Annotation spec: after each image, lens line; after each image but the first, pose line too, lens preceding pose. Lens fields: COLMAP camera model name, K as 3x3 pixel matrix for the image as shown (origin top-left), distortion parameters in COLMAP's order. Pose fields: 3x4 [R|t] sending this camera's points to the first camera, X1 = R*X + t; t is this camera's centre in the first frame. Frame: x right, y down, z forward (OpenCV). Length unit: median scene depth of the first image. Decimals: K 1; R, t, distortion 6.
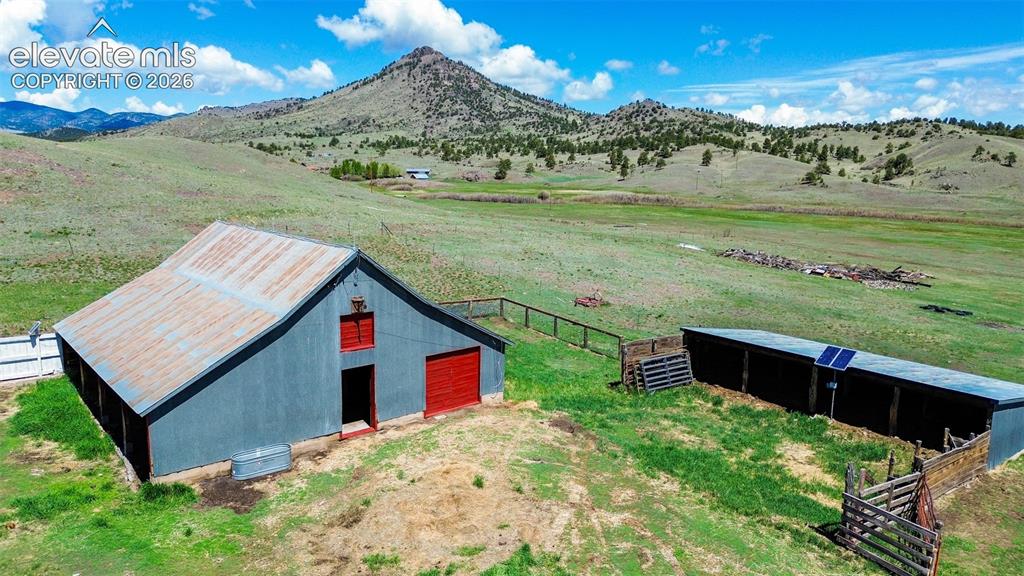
lens RADIAL K [[727.7, 0, 512.0], [0, 727.7, 288.0], [0, 0, 1]] dist [0.068130, -0.074482]
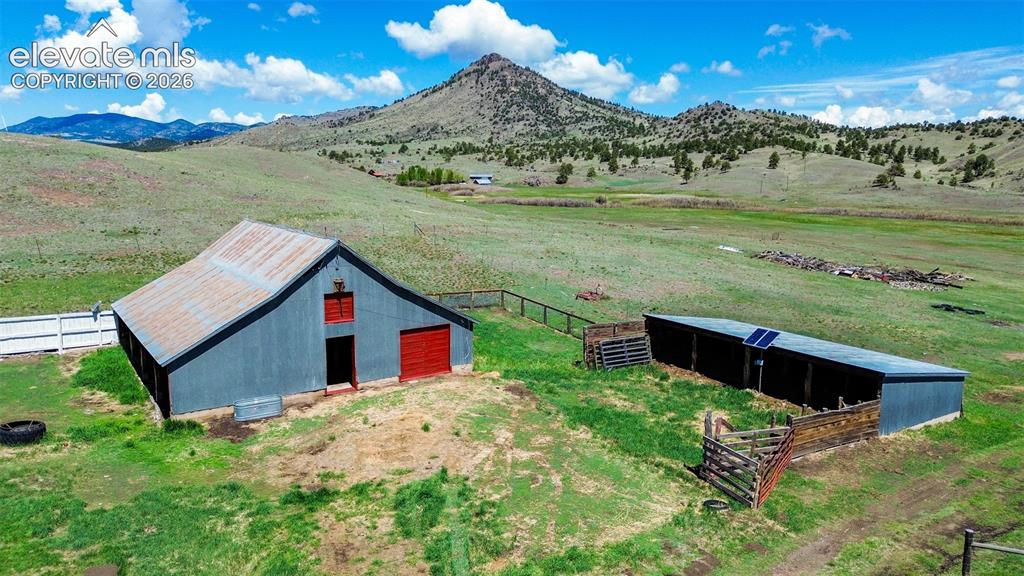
lens RADIAL K [[727.7, 0, 512.0], [0, 727.7, 288.0], [0, 0, 1]] dist [0.068130, -0.074482]
pose [[0.995771, 0.006966, -0.091607, 0.075056], [-0.007552, 0.999953, -0.006049, 0.012774], [0.091561, 0.006715, 0.995777, -0.077716]]
